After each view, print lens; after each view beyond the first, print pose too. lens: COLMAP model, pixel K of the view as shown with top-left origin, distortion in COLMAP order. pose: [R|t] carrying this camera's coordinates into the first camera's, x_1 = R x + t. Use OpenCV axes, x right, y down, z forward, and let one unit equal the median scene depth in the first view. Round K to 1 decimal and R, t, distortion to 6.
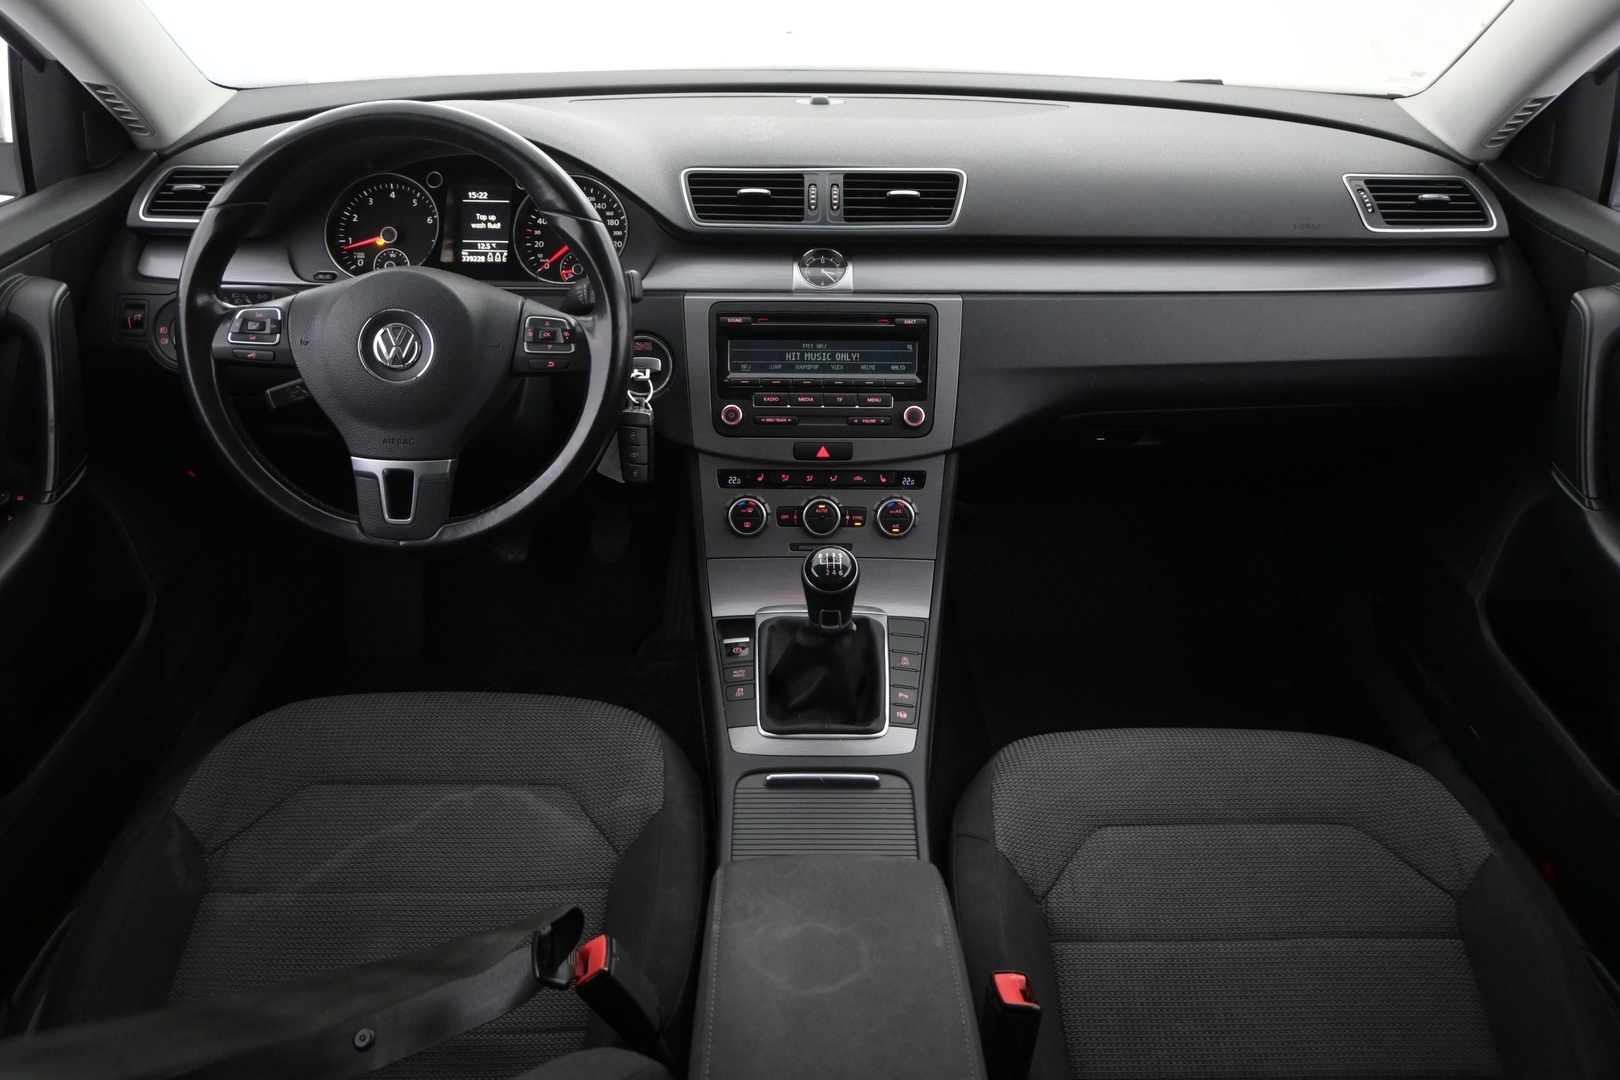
lens RADIAL K [[1271.2, 0, 815.4], [0, 1271.2, 538.0], [0, 0, 1]] dist [-0.023688, 0.007028]
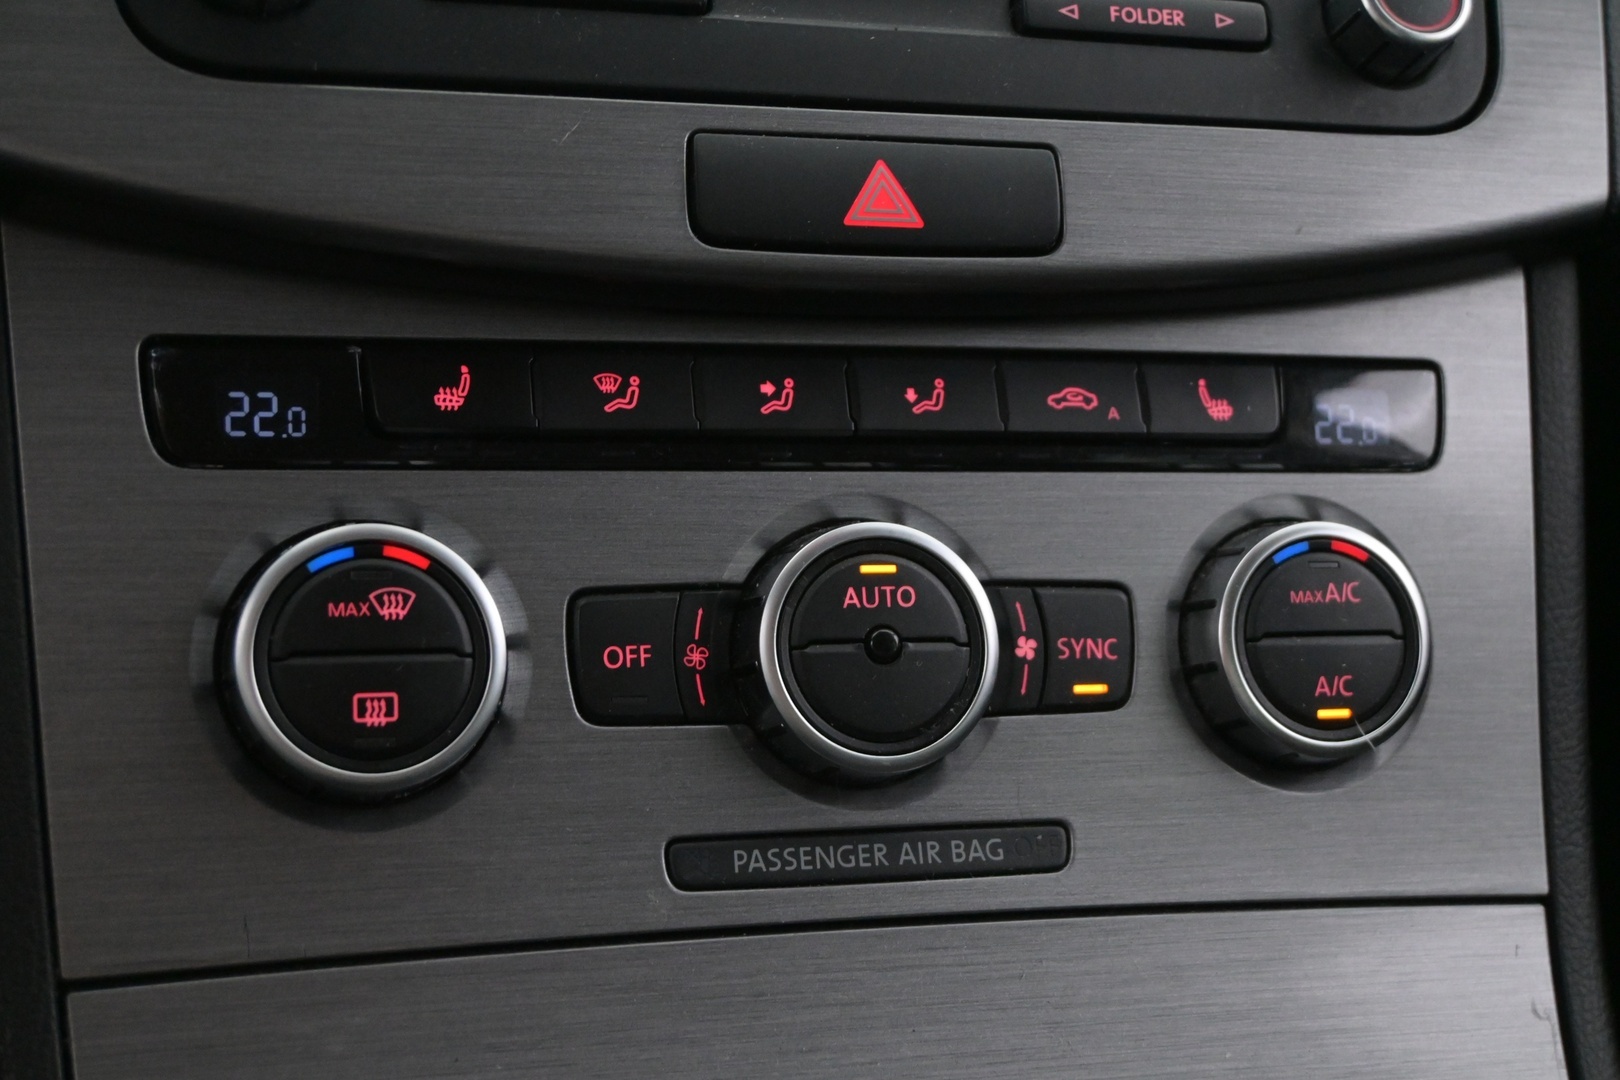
lens RADIAL K [[2242.3, 0, 809.0], [0, 2242.3, 542.8], [0, 0, 1]] dist [0.028162, 0.000000]
pose [[0.963735, -0.016540, 0.266348, -0.073107], [0.080982, 0.969138, -0.232836, 0.032783], [-0.254277, 0.245961, 0.935332, 0.757260]]
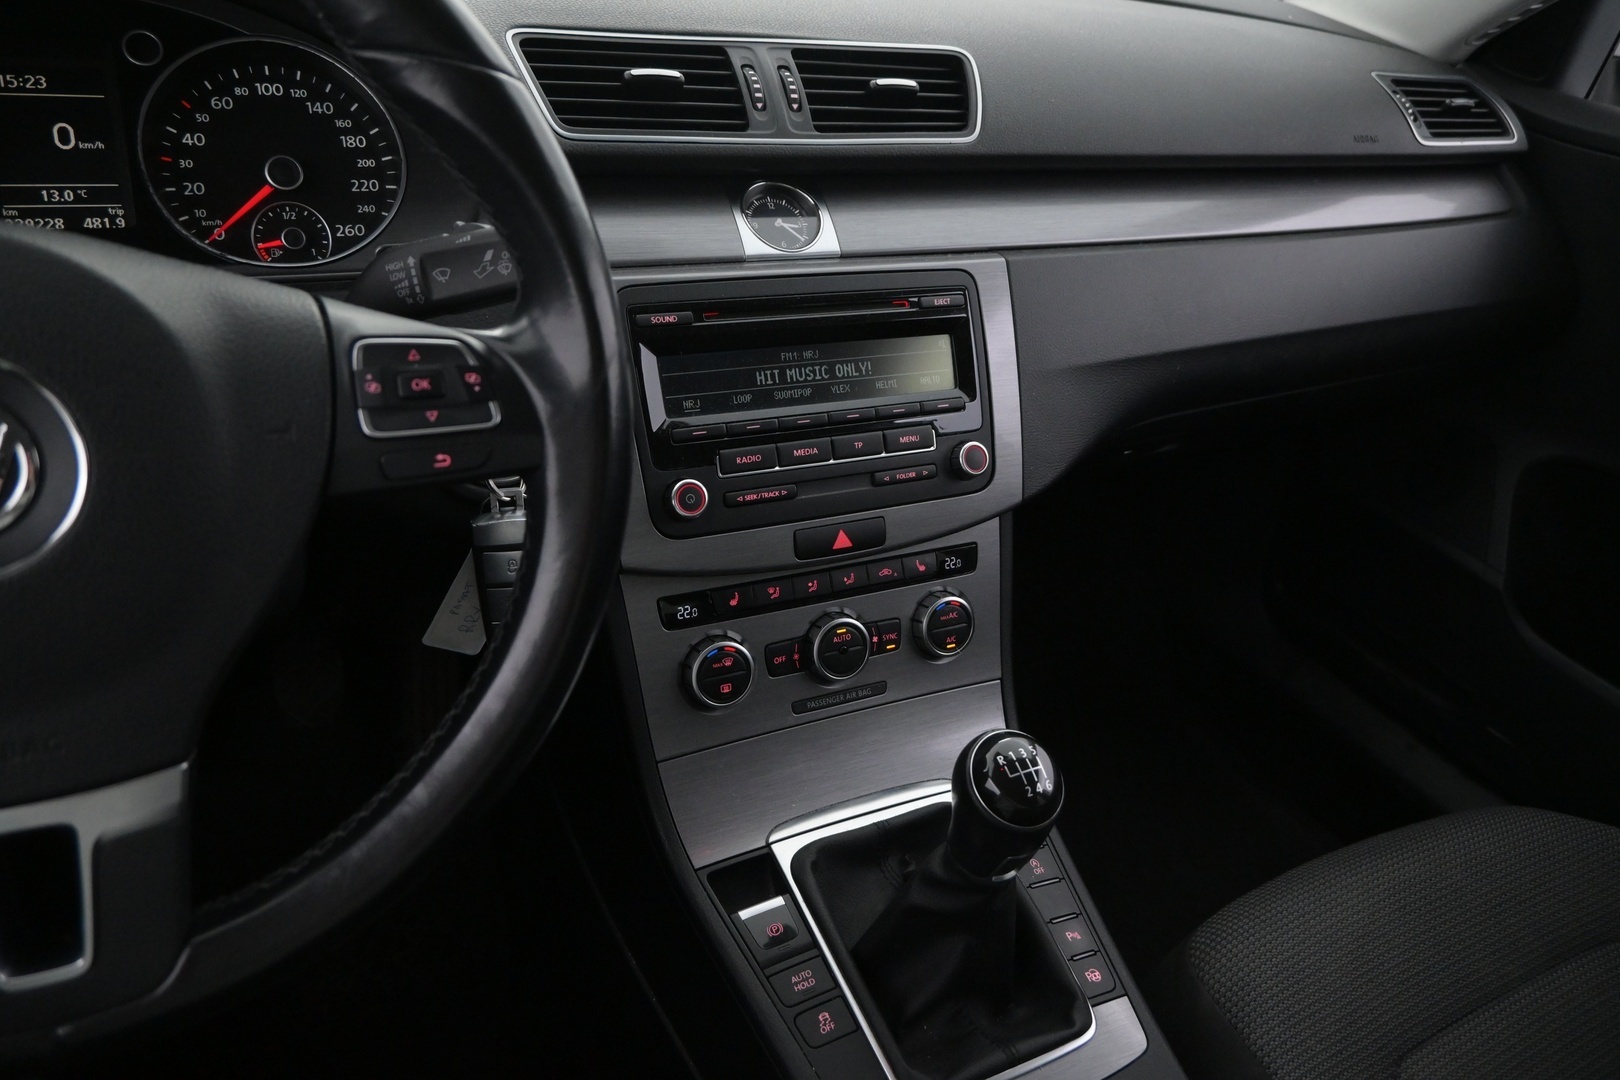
lens RADIAL K [[1115.2, 0, 815.2], [0, 1115.2, 538.7], [0, 0, 1]] dist [-0.000173, -0.004510]
pose [[0.897249, -0.151250, 0.414811, -0.210827], [0.137194, 0.988496, 0.063673, -0.100747], [-0.419670, -0.000220, 0.907677, 0.545235]]
